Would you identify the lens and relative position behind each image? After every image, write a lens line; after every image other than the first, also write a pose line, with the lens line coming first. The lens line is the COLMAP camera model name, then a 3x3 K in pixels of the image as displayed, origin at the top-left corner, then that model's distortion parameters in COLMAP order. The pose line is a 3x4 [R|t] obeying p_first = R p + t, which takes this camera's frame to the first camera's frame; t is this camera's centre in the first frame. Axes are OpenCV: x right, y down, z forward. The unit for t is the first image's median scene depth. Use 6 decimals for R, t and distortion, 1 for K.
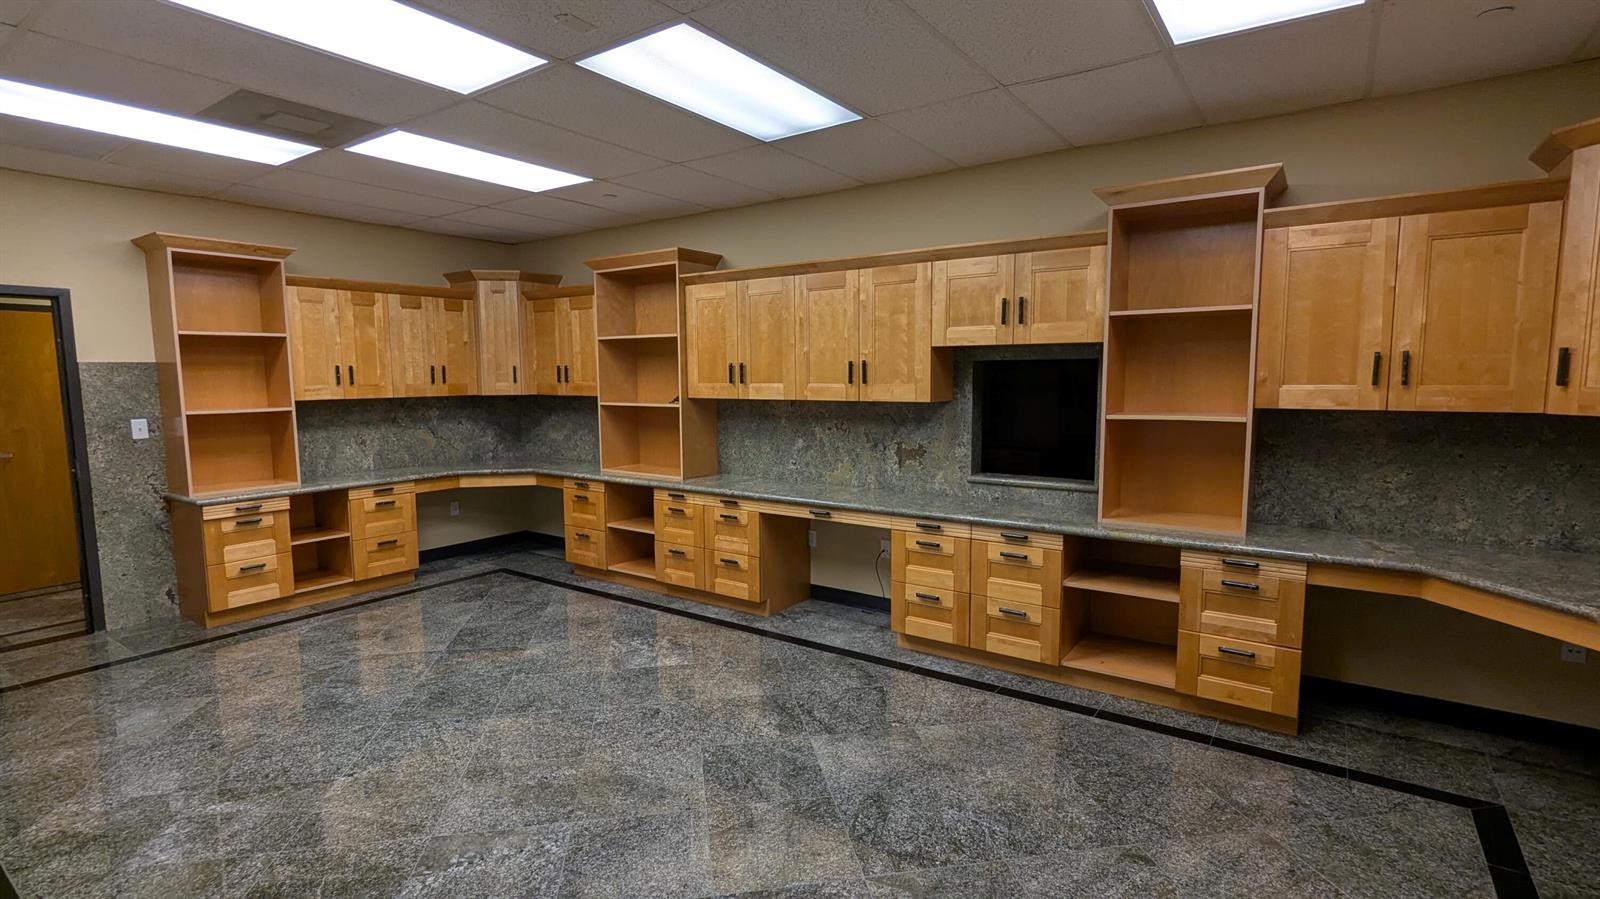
lens RADIAL K [[754.0, 0, 803.0], [0, 754.0, 448.2], [0, 0, 1]] dist [-0.001129, 0.002412]
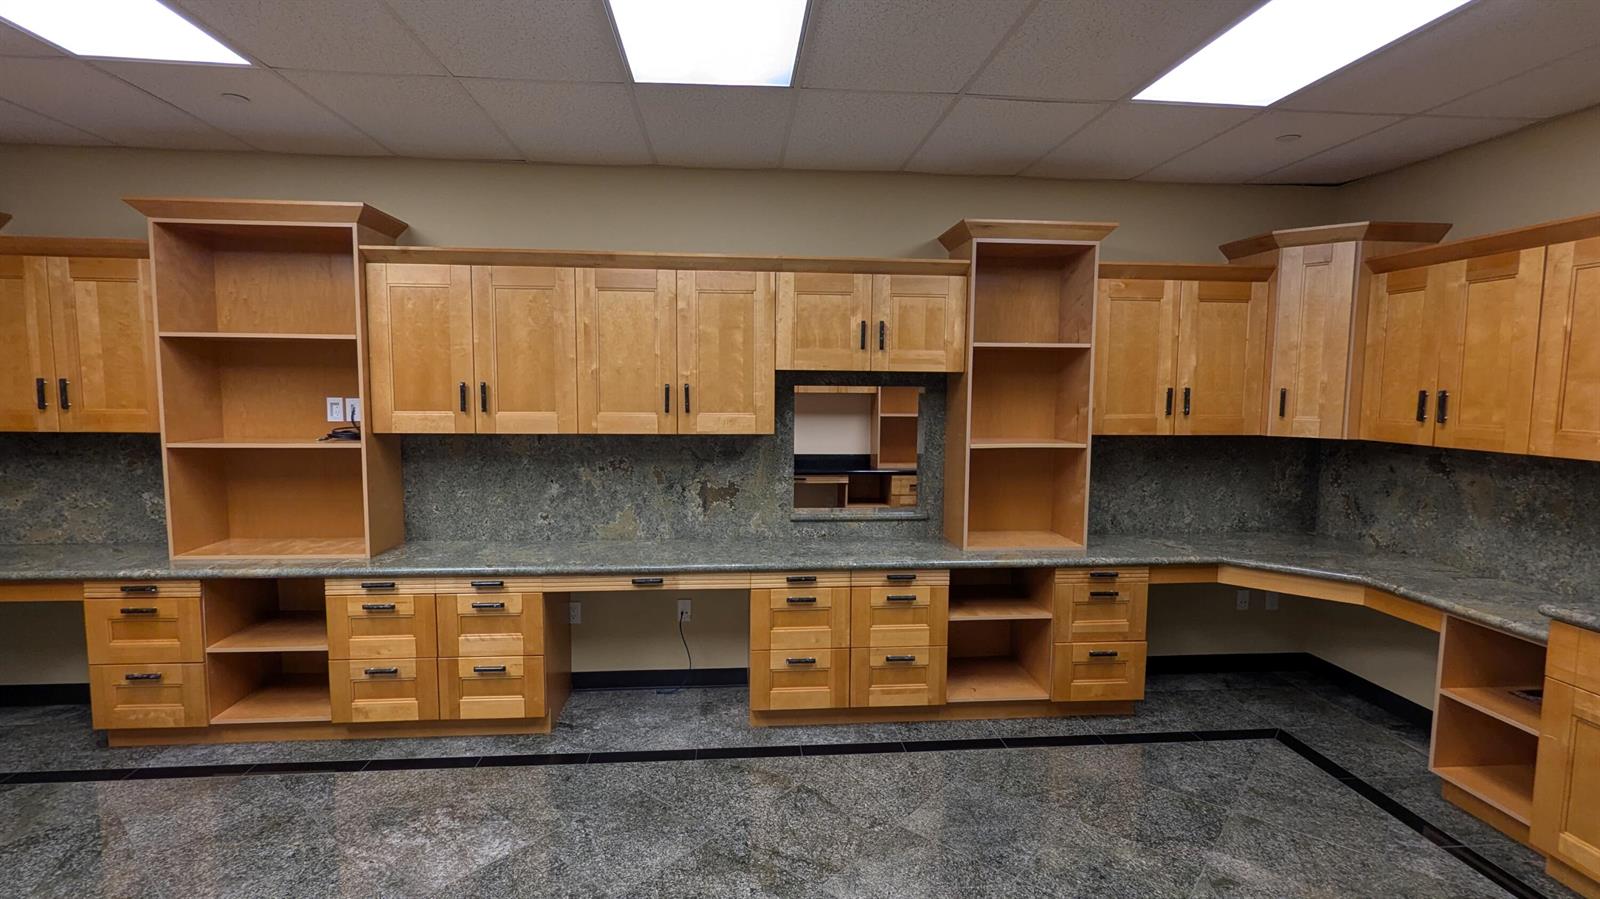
lens RADIAL K [[754.0, 0, 799.9], [0, 754.0, 448.6], [0, 0, 1]] dist [-0.001129, 0.002412]
pose [[0.767692, -0.042433, 0.639413, -0.349229], [0.050501, 0.998708, 0.005645, -0.046400], [-0.638827, 0.027957, 0.768843, 0.308738]]
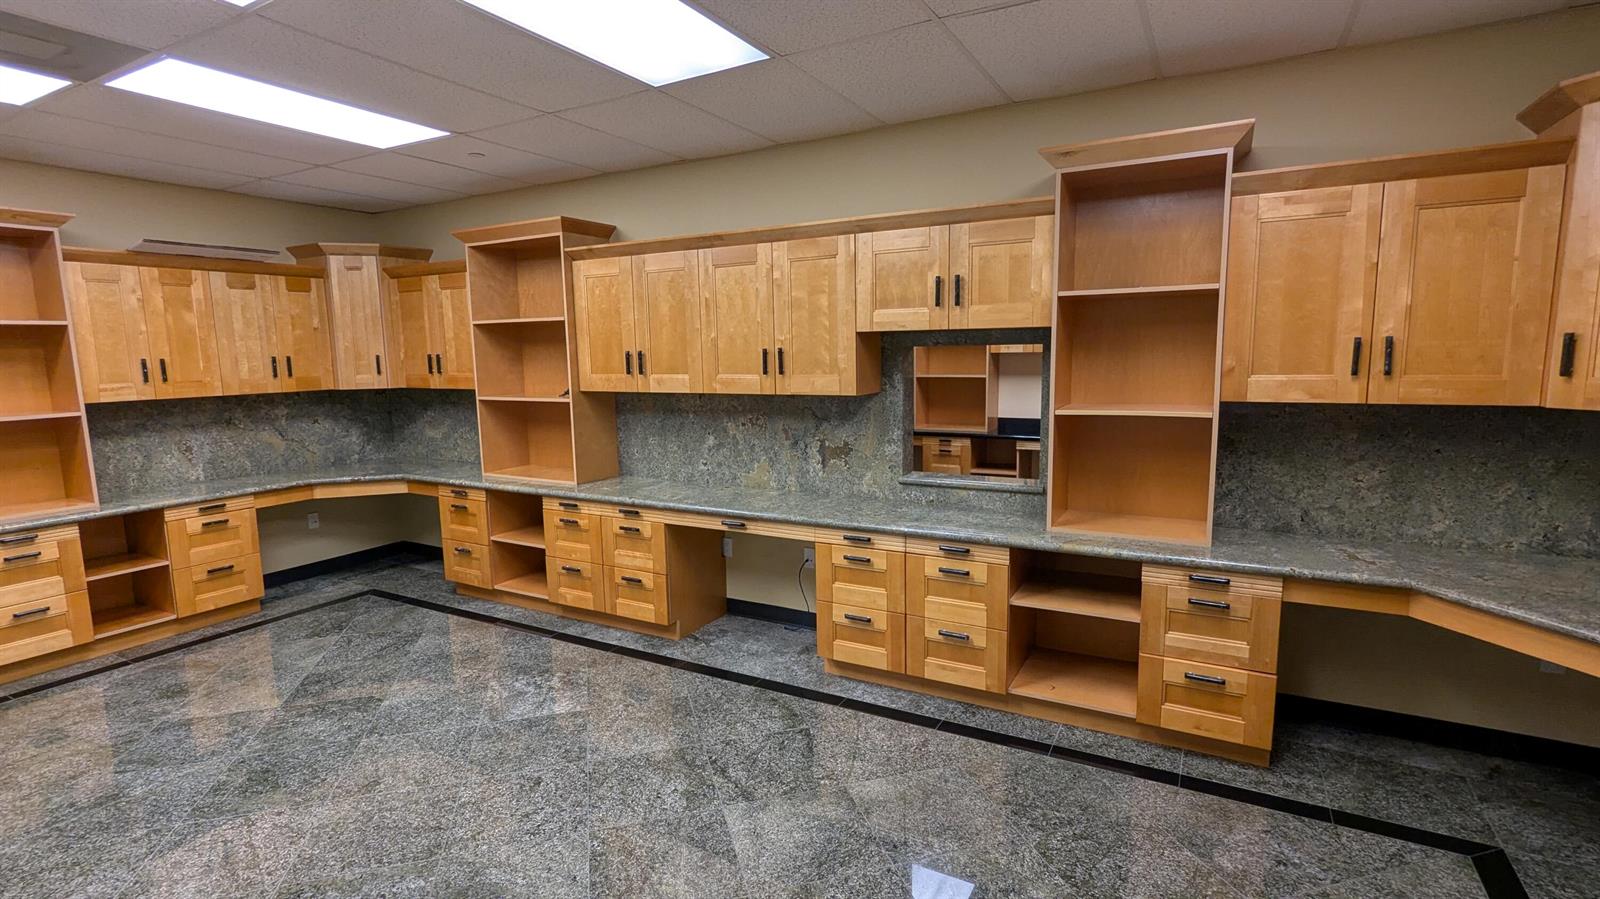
lens RADIAL K [[754.0, 0, 801.5], [0, 754.0, 448.5], [0, 0, 1]] dist [-0.001129, 0.002412]
pose [[0.994711, -0.024958, 0.099635, 0.016306], [0.021754, 0.999215, 0.033116, -0.028928], [-0.100383, -0.030773, 0.994473, 0.128957]]
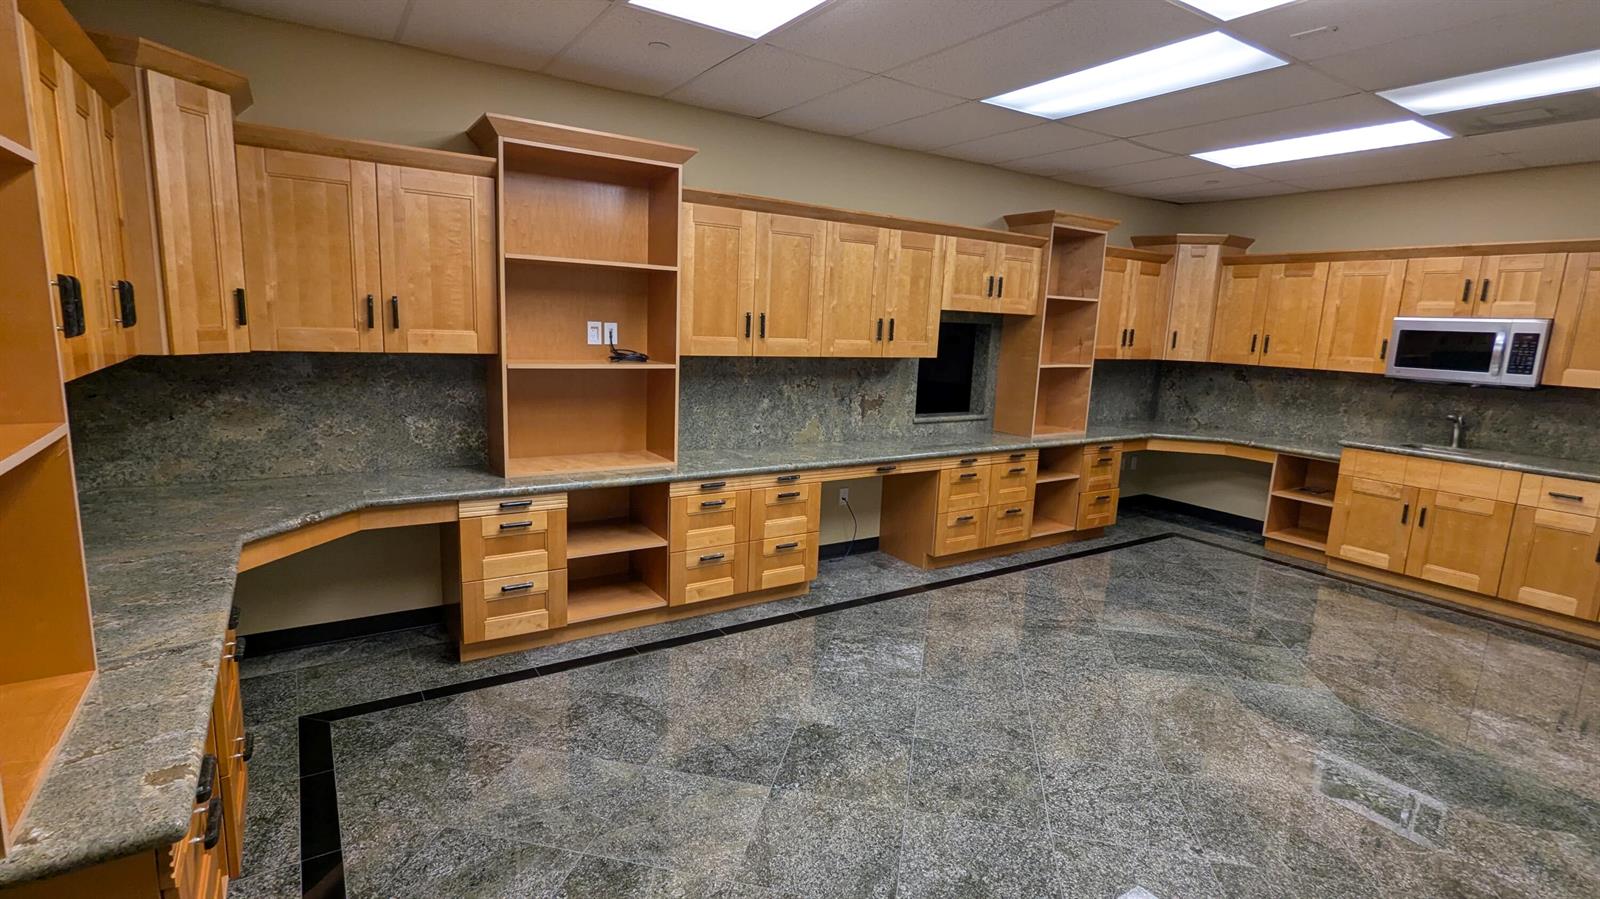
lens RADIAL K [[754.0, 0, 796.3], [0, 754.0, 449.3], [0, 0, 1]] dist [-0.001129, 0.002412]
pose [[0.375107, -0.140422, 0.916284, -0.971016], [0.047124, 0.990070, 0.132439, -0.082702], [-0.925783, -0.006500, 0.378000, 0.735858]]
